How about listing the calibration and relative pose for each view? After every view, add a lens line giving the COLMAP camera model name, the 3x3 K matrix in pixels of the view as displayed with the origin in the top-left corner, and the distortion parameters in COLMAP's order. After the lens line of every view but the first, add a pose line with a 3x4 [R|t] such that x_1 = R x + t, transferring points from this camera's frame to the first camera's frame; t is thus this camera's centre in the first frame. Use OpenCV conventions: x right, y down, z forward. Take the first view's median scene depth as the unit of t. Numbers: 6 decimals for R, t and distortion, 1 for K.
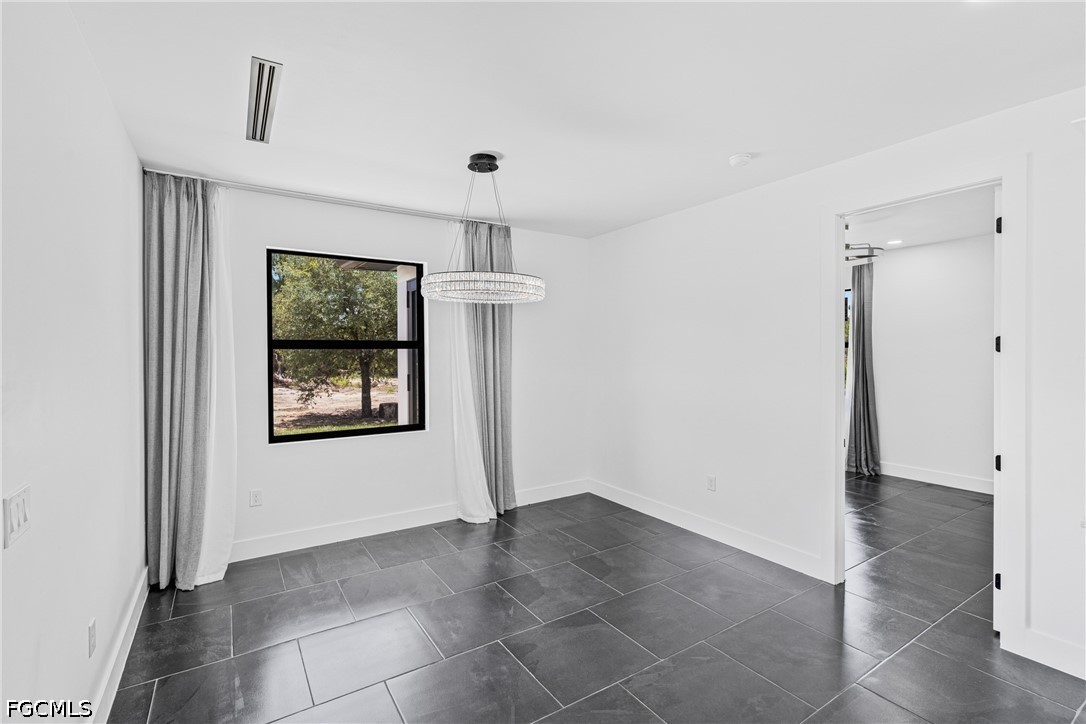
lens RADIAL K [[494.2, 0, 547.1], [0, 494.2, 360.1], [0, 0, 1]] dist [-0.011810, 0.003605]
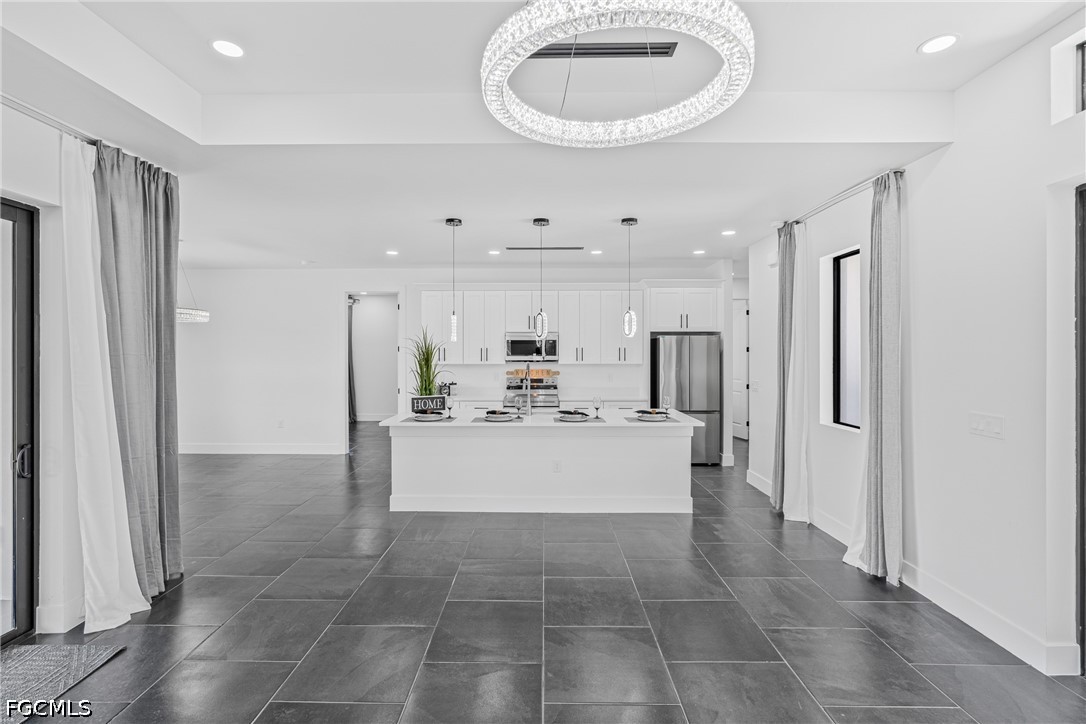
lens RADIAL K [[494.2, 0, 542.8], [0, 494.2, 353.1], [0, 0, 1]] dist [-0.011810, 0.003605]
pose [[0.556405, 0.000198, 0.830911, -0.550803], [0.012485, 0.999885, -0.008599, 0.015437], [-0.830818, 0.015158, 0.556338, -0.706301]]
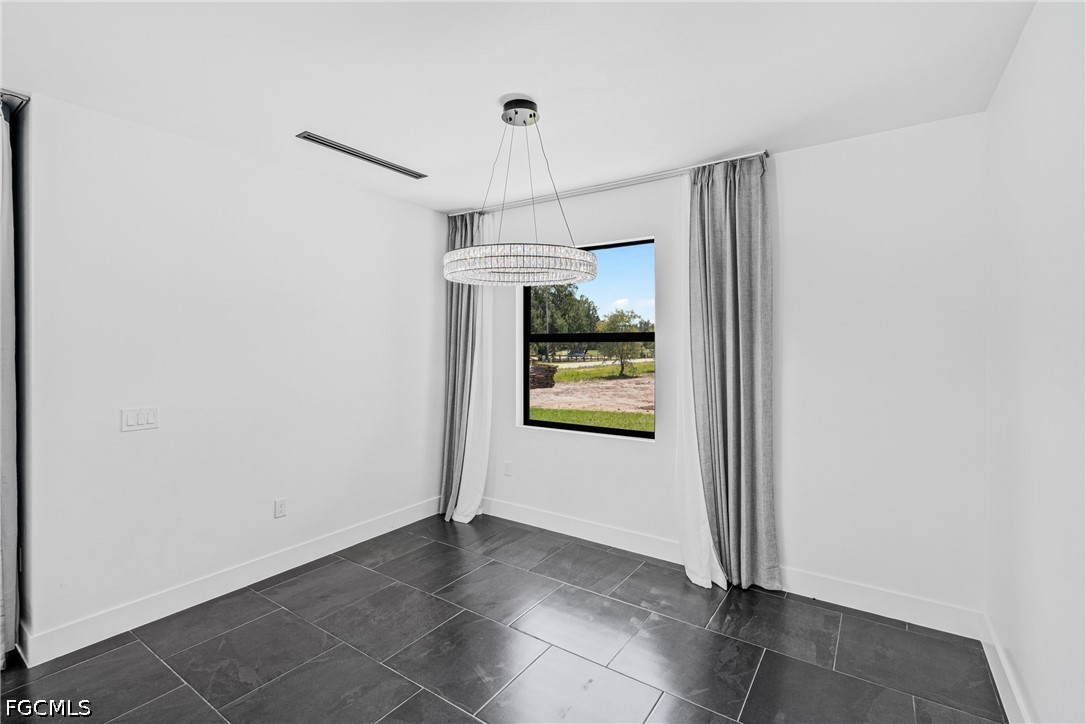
lens RADIAL K [[494.2, 0, 530.5], [0, 494.2, 347.5], [0, 0, 1]] dist [-0.011810, 0.003605]
pose [[0.366153, 0.006681, -0.930531, 0.427633], [-0.016013, 0.999871, 0.000877, -0.010532], [0.930417, 0.014580, 0.366213, 0.489690]]
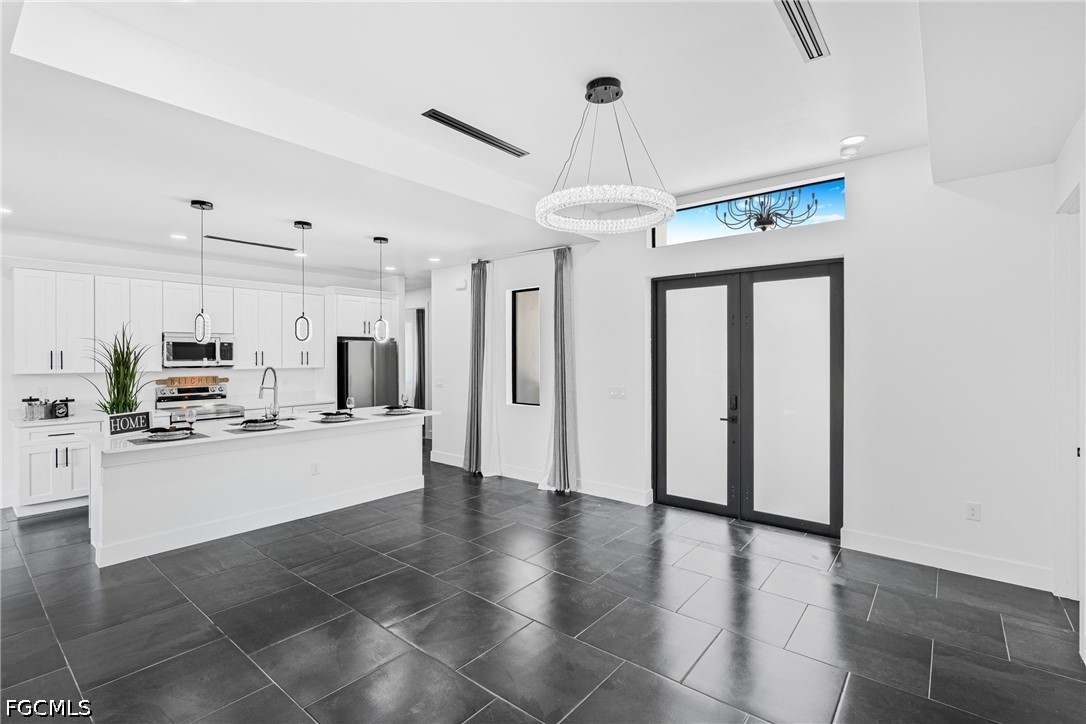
lens RADIAL K [[494.2, 0, 538.0], [0, 494.2, 360.4], [0, 0, 1]] dist [-0.011810, 0.003605]
pose [[-0.290446, -0.007148, 0.956865, -0.807668], [0.019575, 0.999718, 0.013410, 0.009503], [-0.956691, 0.022626, -0.290224, -0.312371]]
